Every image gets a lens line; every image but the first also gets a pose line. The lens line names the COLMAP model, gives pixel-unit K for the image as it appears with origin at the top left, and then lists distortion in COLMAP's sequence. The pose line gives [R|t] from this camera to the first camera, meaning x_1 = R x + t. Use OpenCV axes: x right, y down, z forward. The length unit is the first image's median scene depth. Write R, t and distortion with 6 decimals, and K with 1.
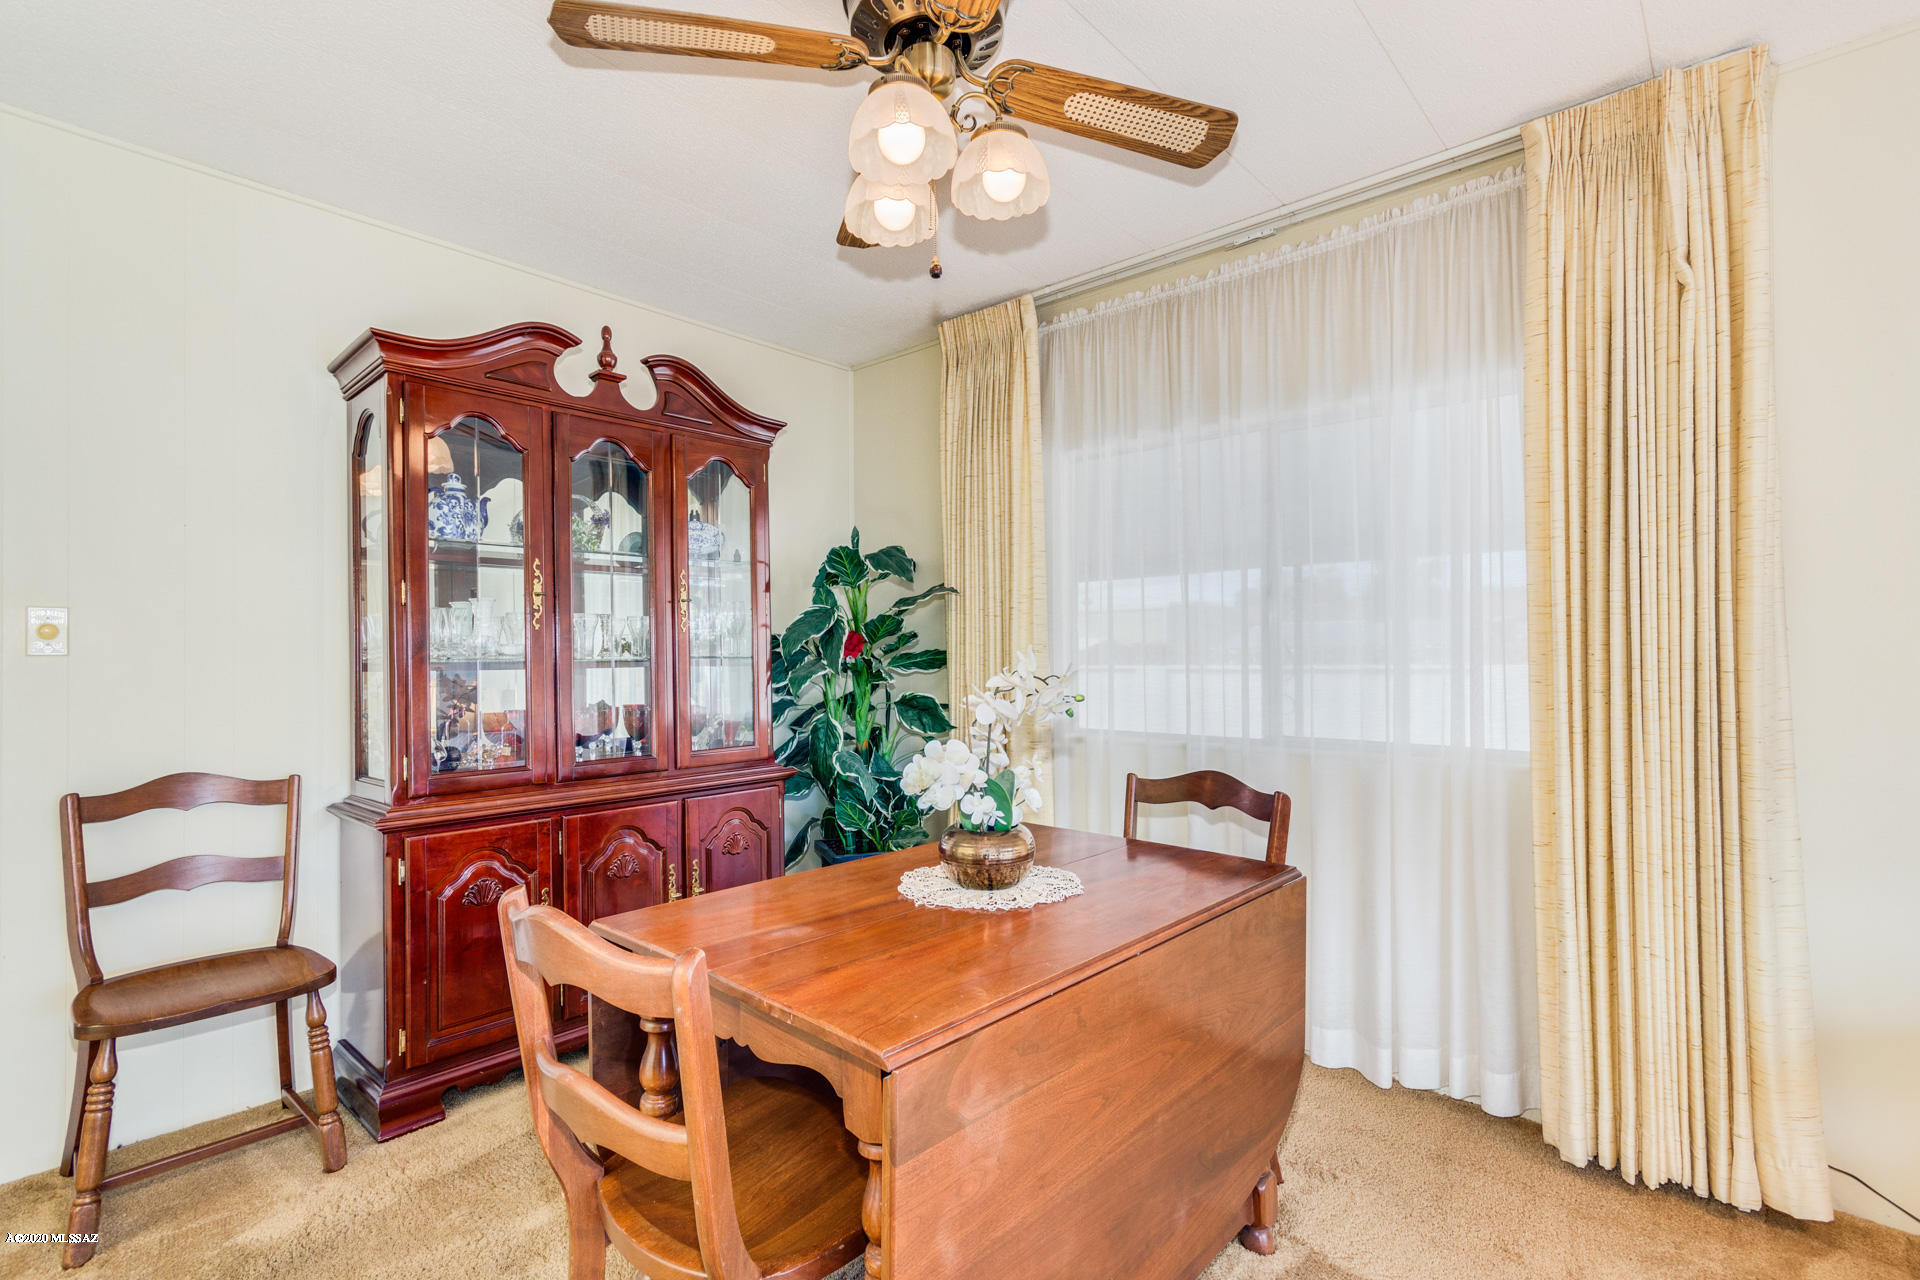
lens RADIAL K [[886.3, 0, 963.7], [0, 886.3, 648.2], [0, 0, 1]] dist [-0.000522, 0.000311]
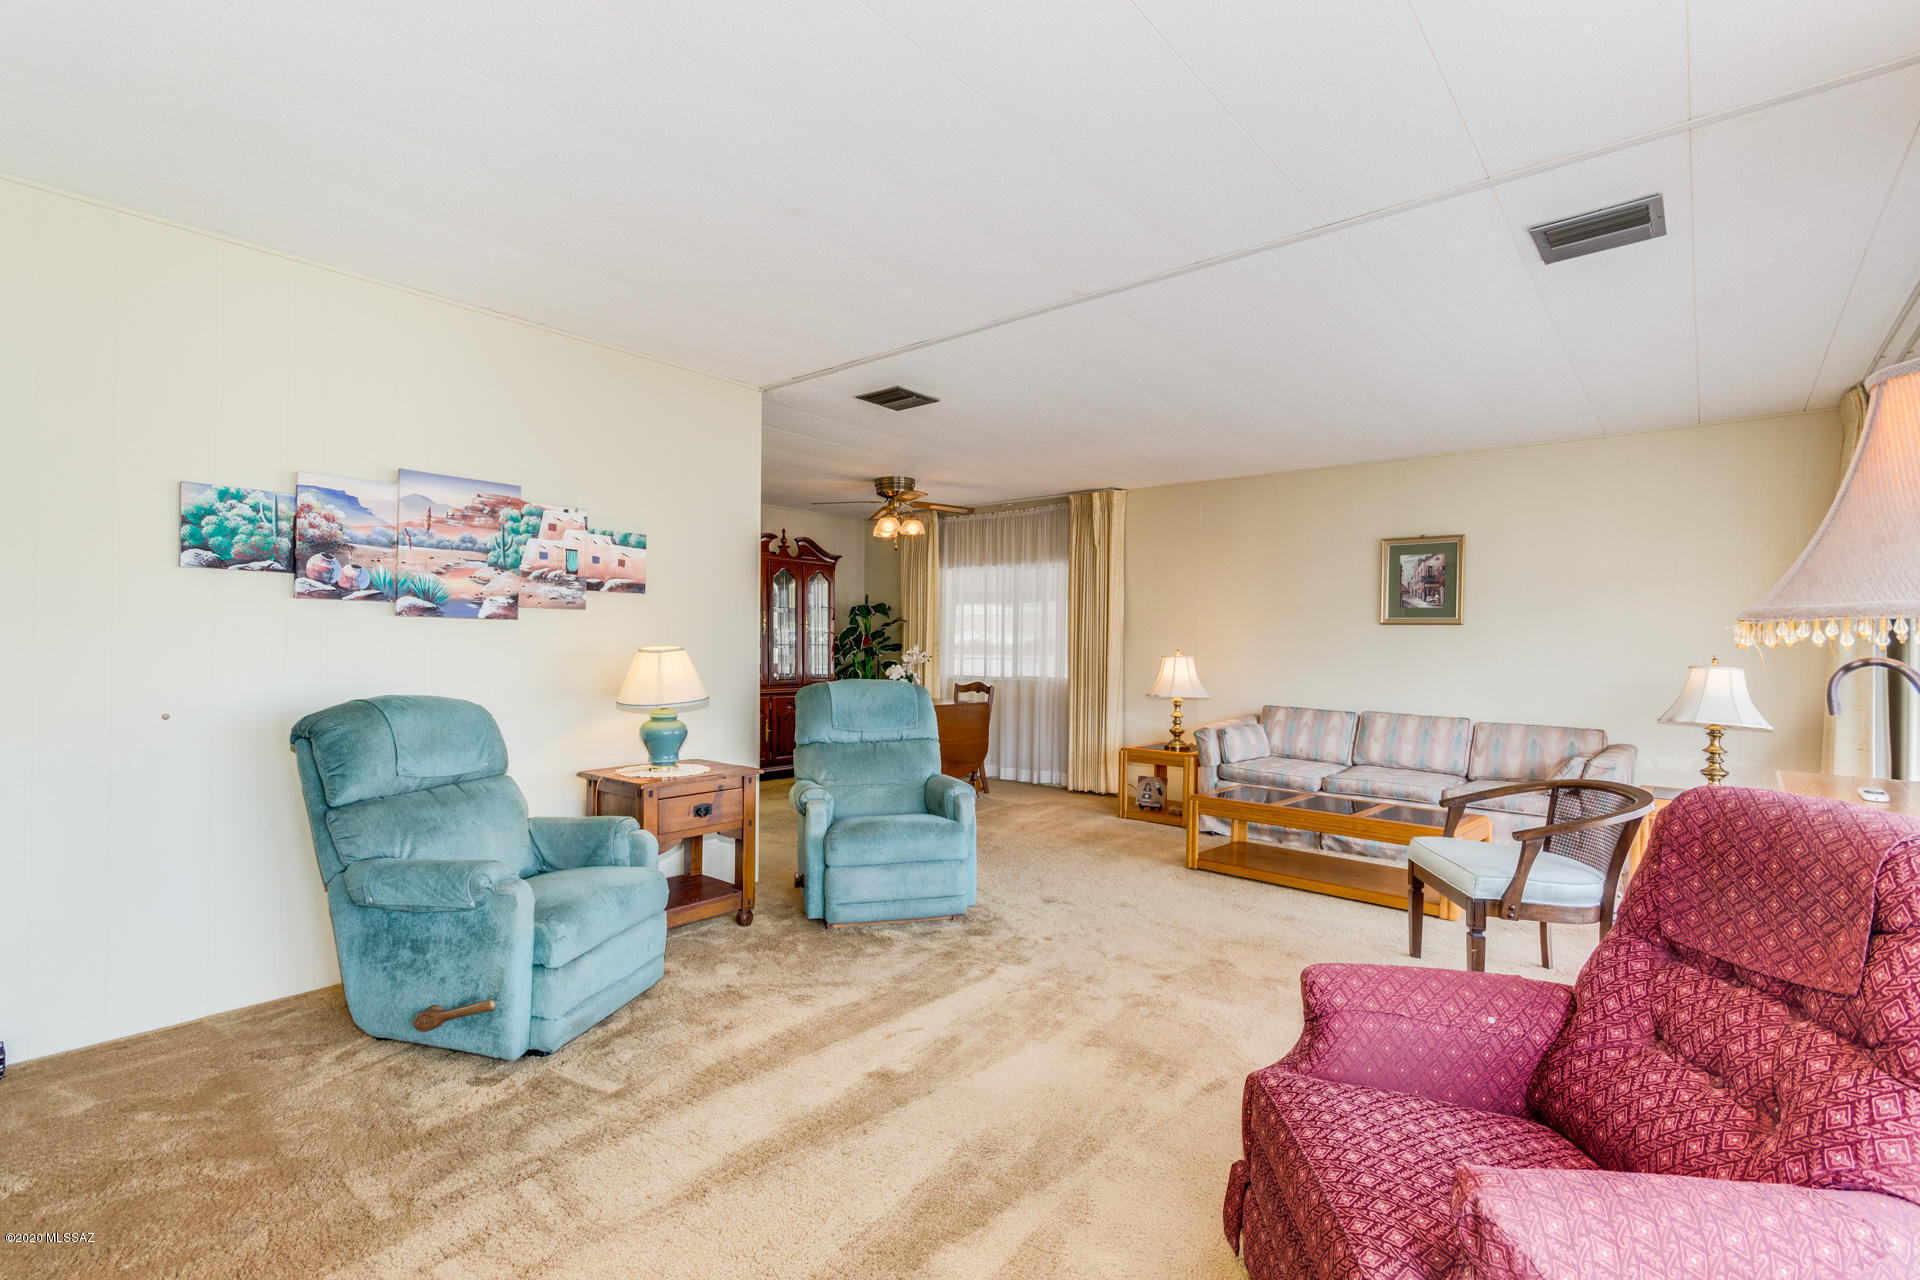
lens RADIAL K [[886.3, 0, 963.7], [0, 886.3, 648.2], [0, 0, 1]] dist [-0.000522, 0.000311]
pose [[0.999425, 0.018500, 0.028411, 0.092157], [-0.018712, 0.999799, 0.007234, -0.007116], [-0.028272, -0.007762, 0.999570, -1.646143]]
